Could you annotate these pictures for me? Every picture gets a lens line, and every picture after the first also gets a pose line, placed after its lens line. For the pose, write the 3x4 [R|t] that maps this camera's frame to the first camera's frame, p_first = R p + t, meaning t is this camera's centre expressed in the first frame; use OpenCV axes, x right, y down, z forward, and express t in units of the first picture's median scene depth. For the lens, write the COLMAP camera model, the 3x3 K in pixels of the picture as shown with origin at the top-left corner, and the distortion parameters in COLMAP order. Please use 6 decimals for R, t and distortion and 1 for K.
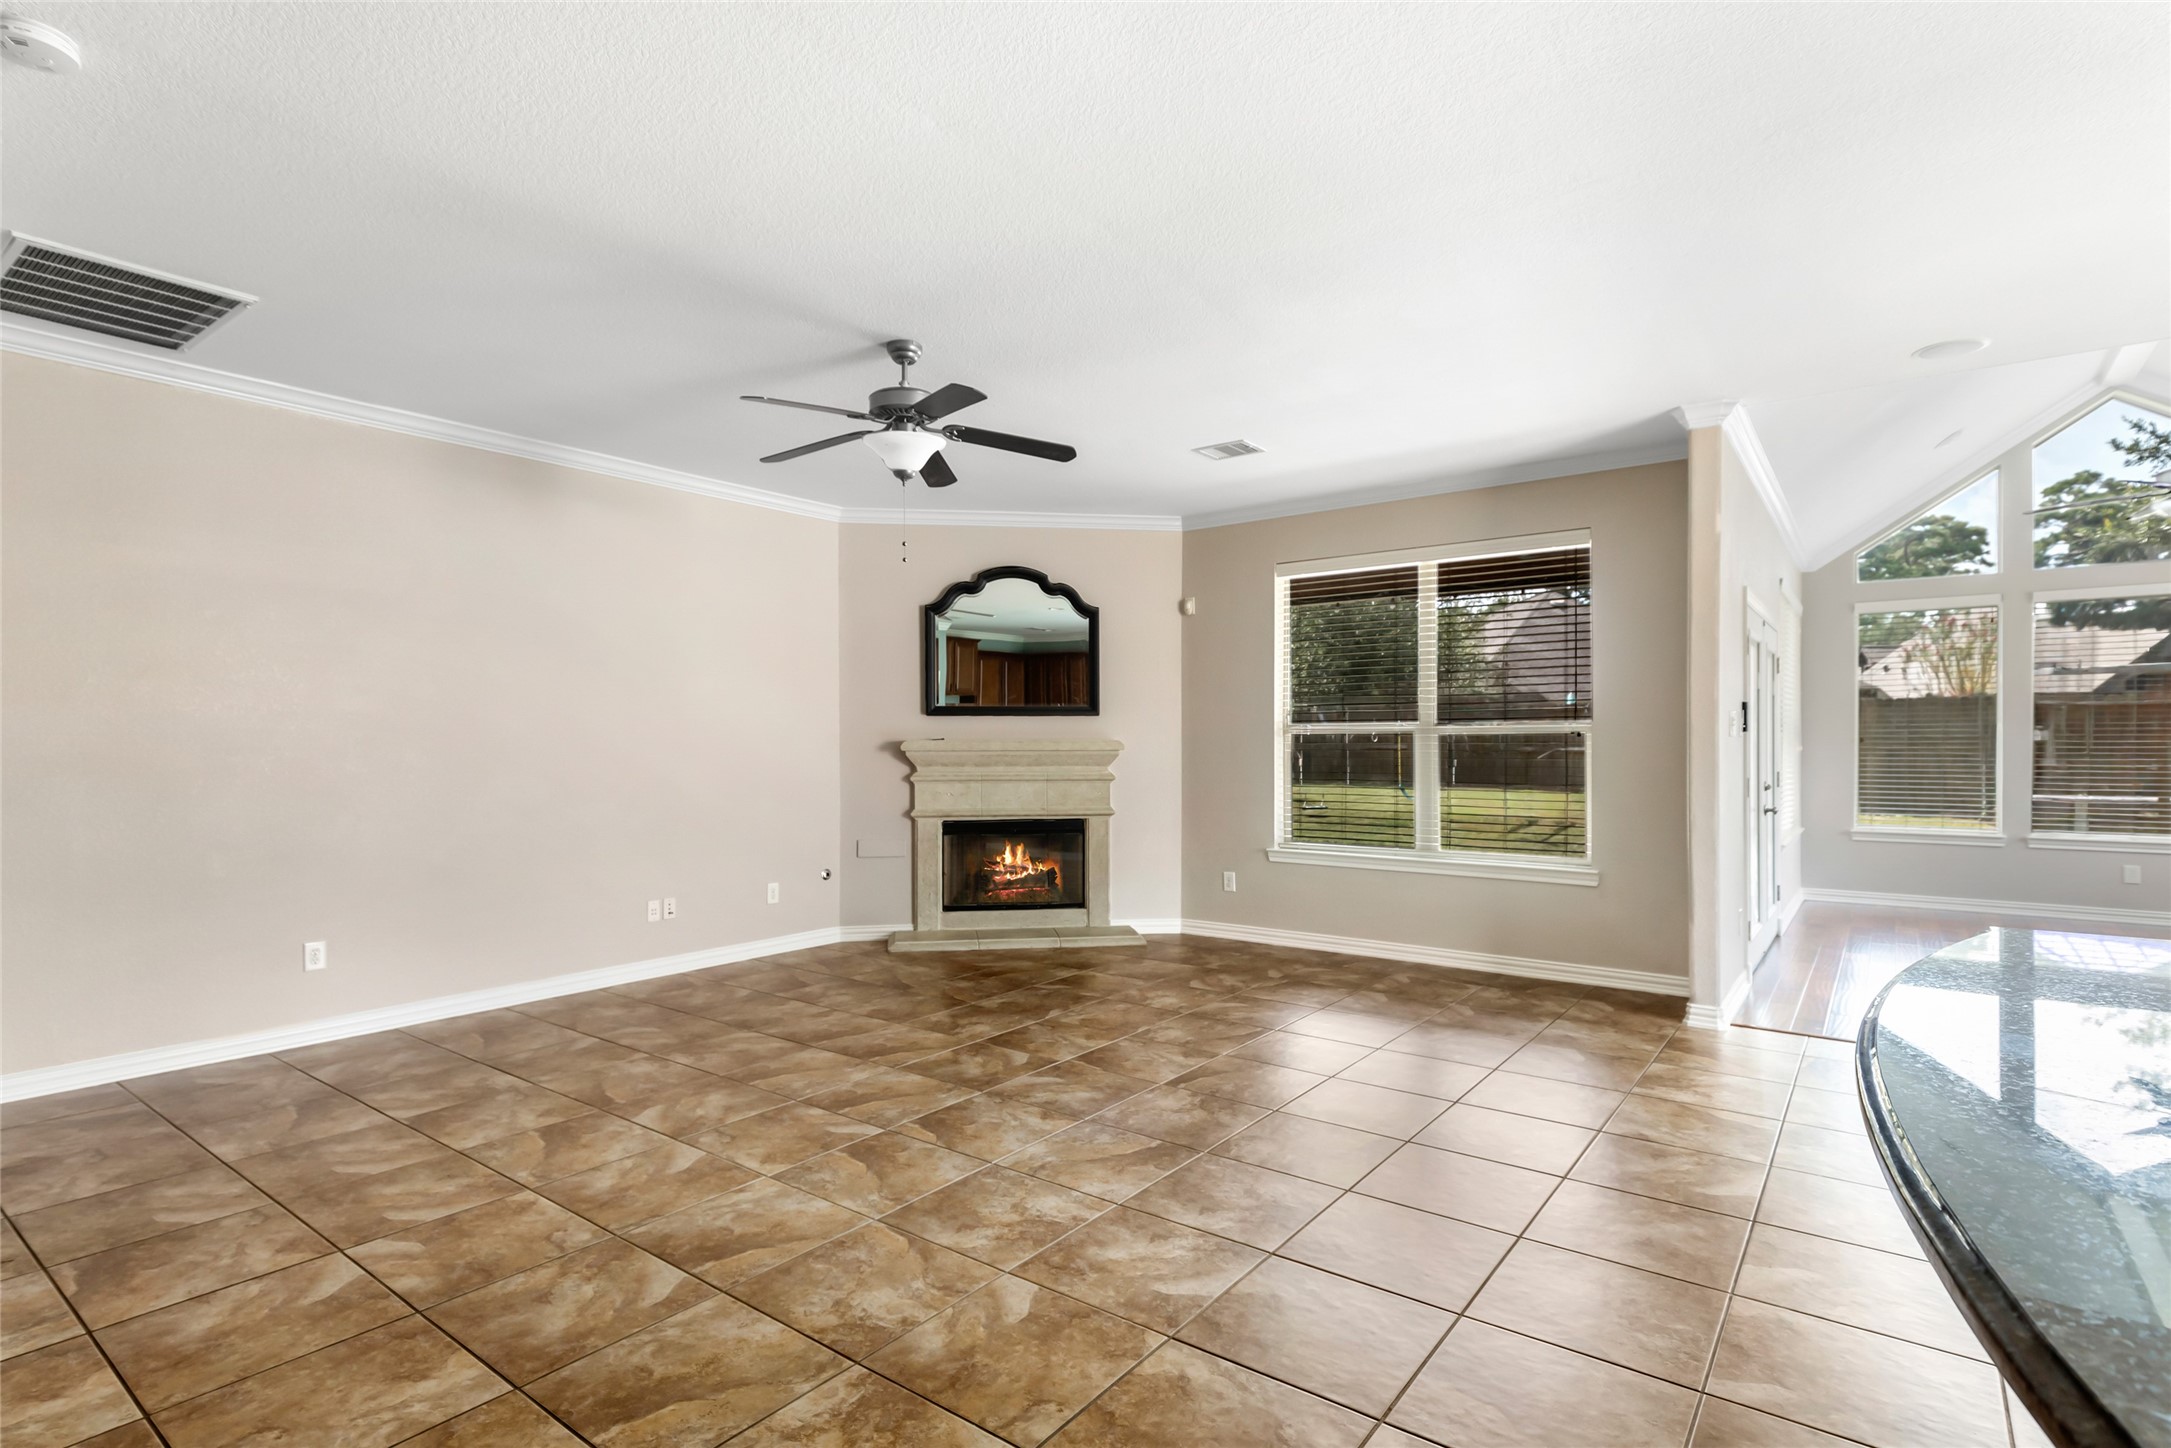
lens RADIAL K [[1069.9, 0, 1062.4], [0, 1069.9, 747.2], [0, 0, 1]] dist [0.011778, -0.001449]
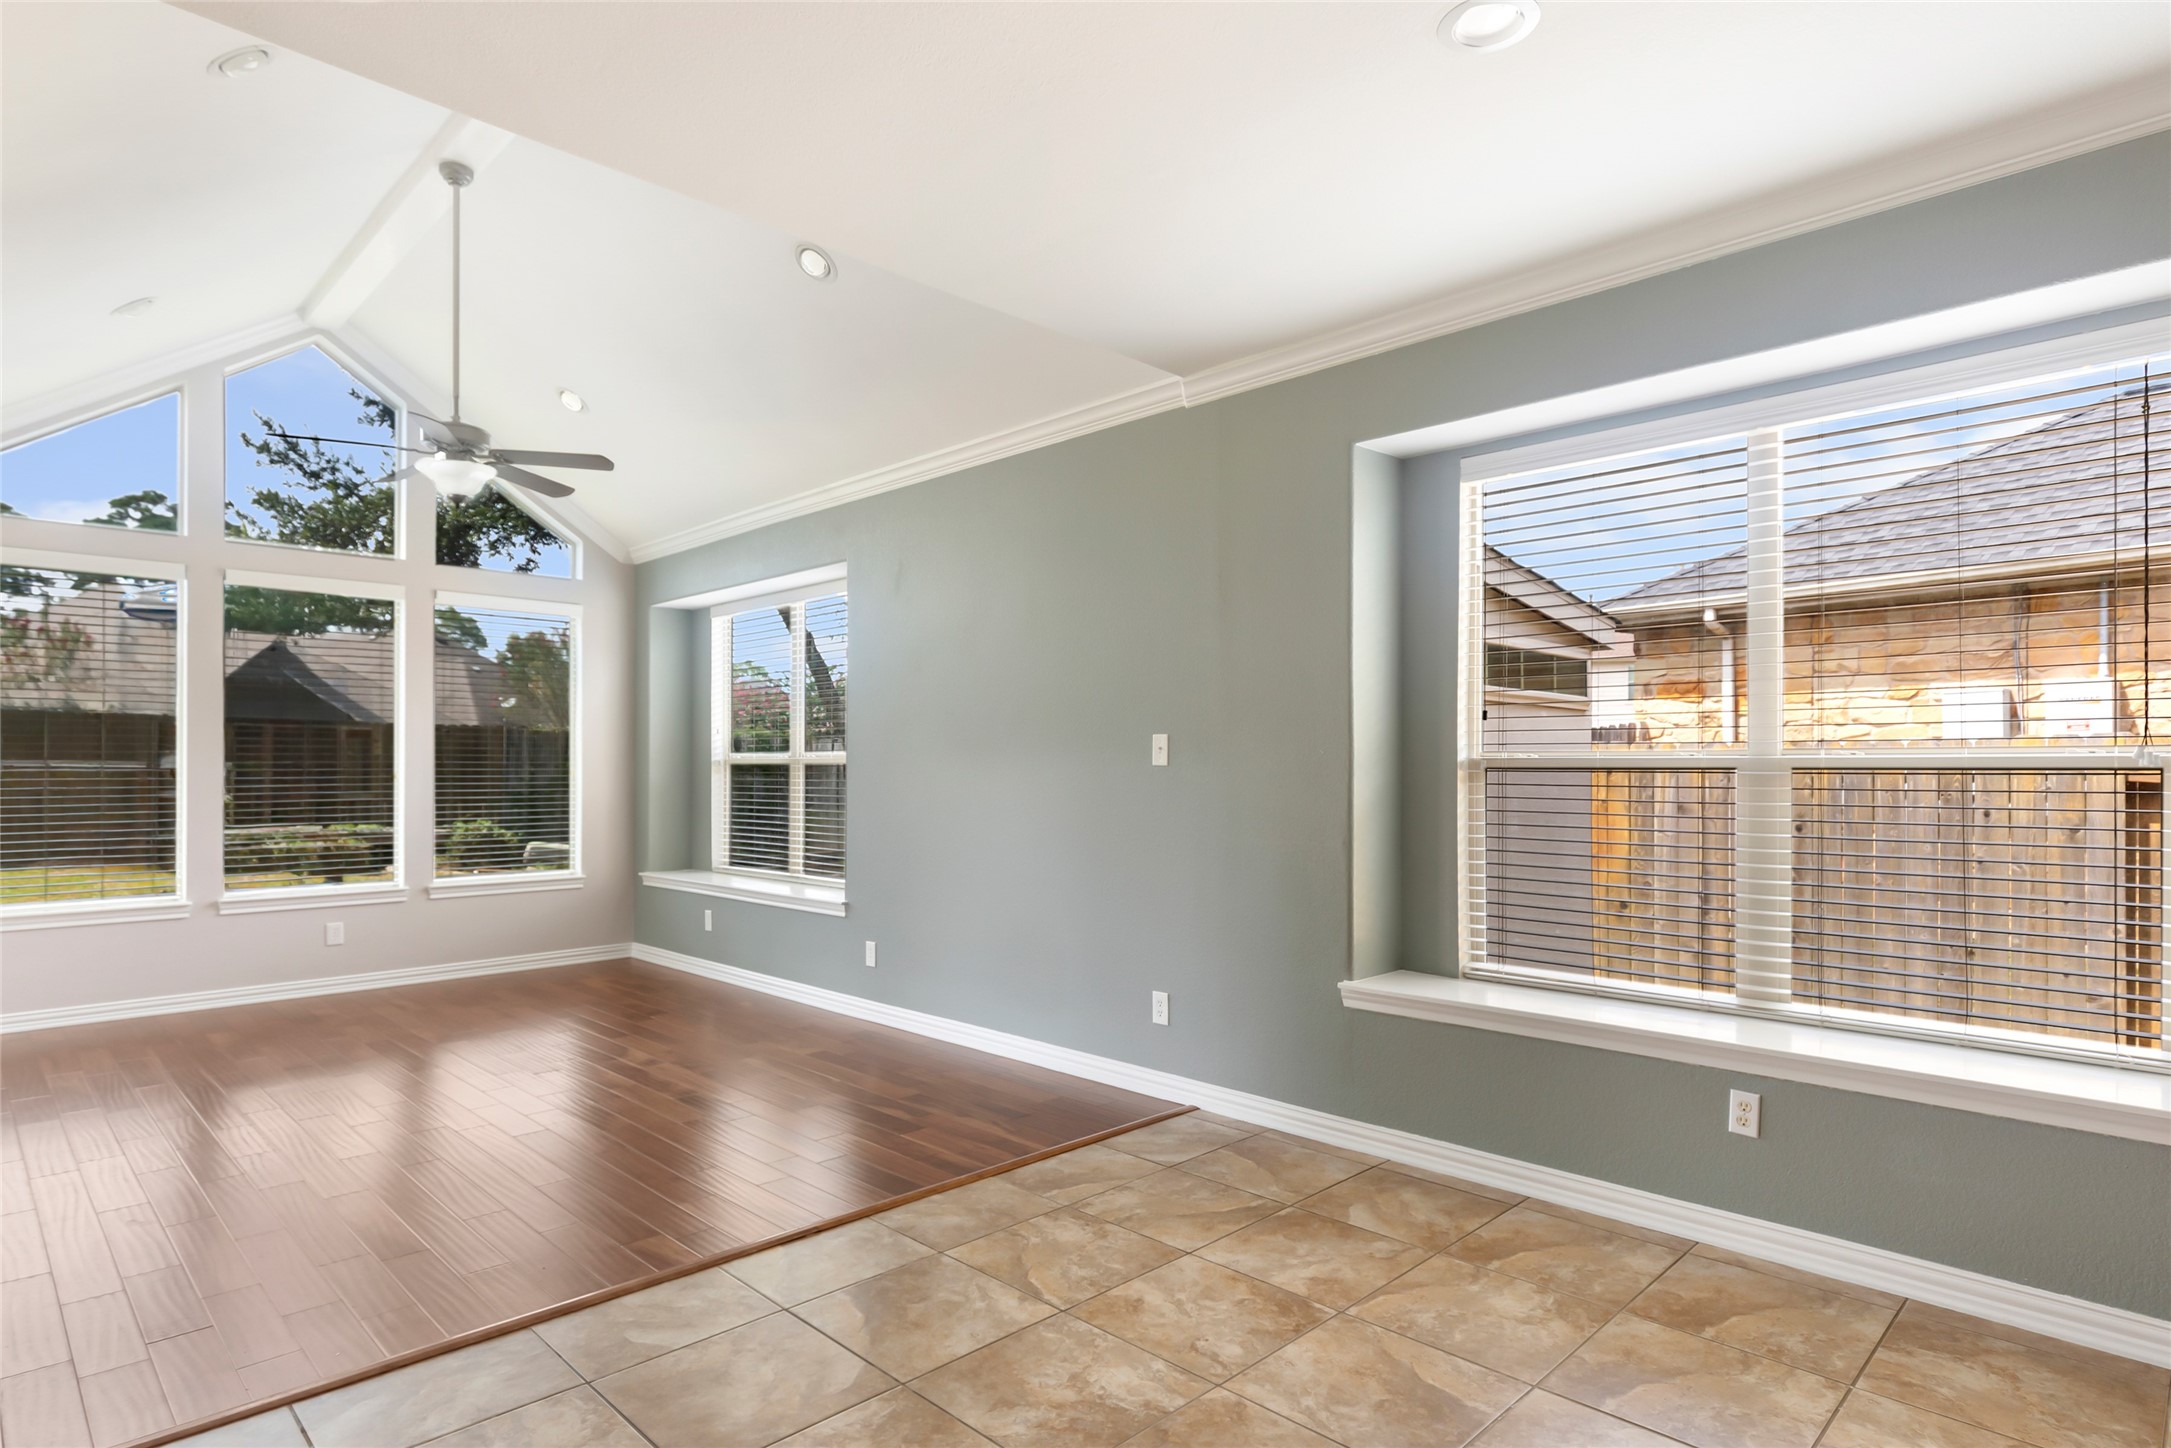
lens RADIAL K [[1144.2, 0, 1090.6], [0, 1144.2, 760.8], [0, 0, 1]] dist [0.005064, 0.001819]
pose [[0.122071, 0.004557, 0.992511, 0.265111], [0.005954, 0.999968, -0.005324, -0.005182], [-0.992504, 0.006560, 0.122040, 0.445931]]
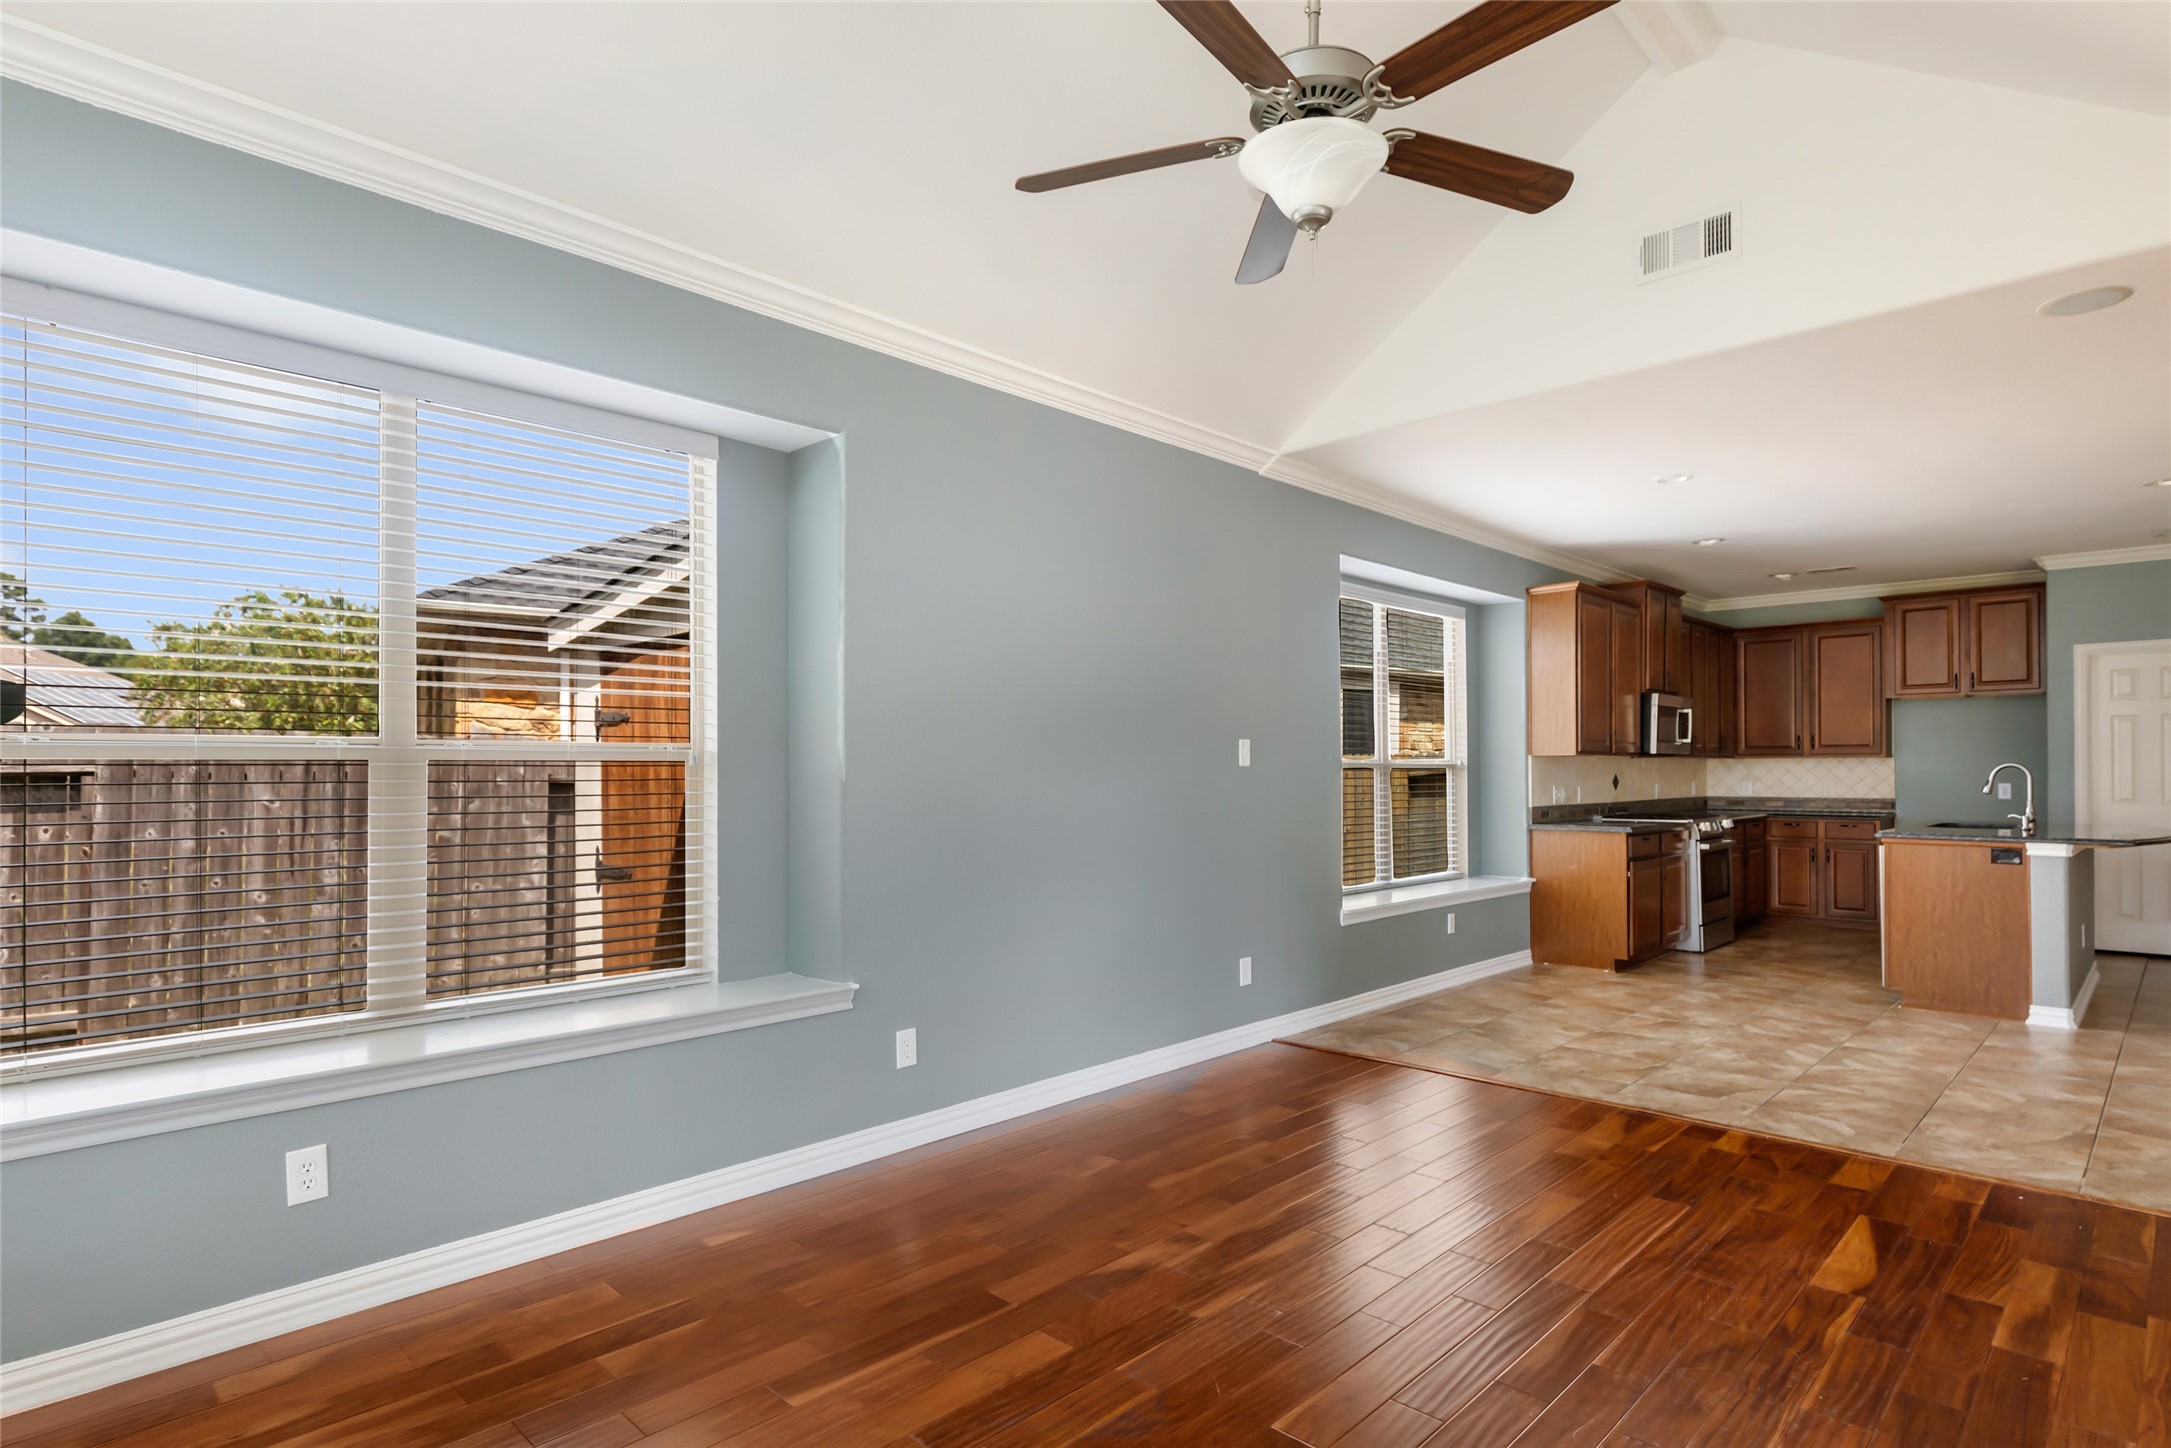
lens RADIAL K [[1144.2, 0, 1066.1], [0, 1144.2, 769.3], [0, 0, 1]] dist [0.005064, 0.001819]
pose [[-0.992186, 0.003162, 0.124728, 1.120467], [0.003762, 0.999982, 0.004576, -0.008641], [-0.124712, 0.005009, -0.992180, 1.484598]]
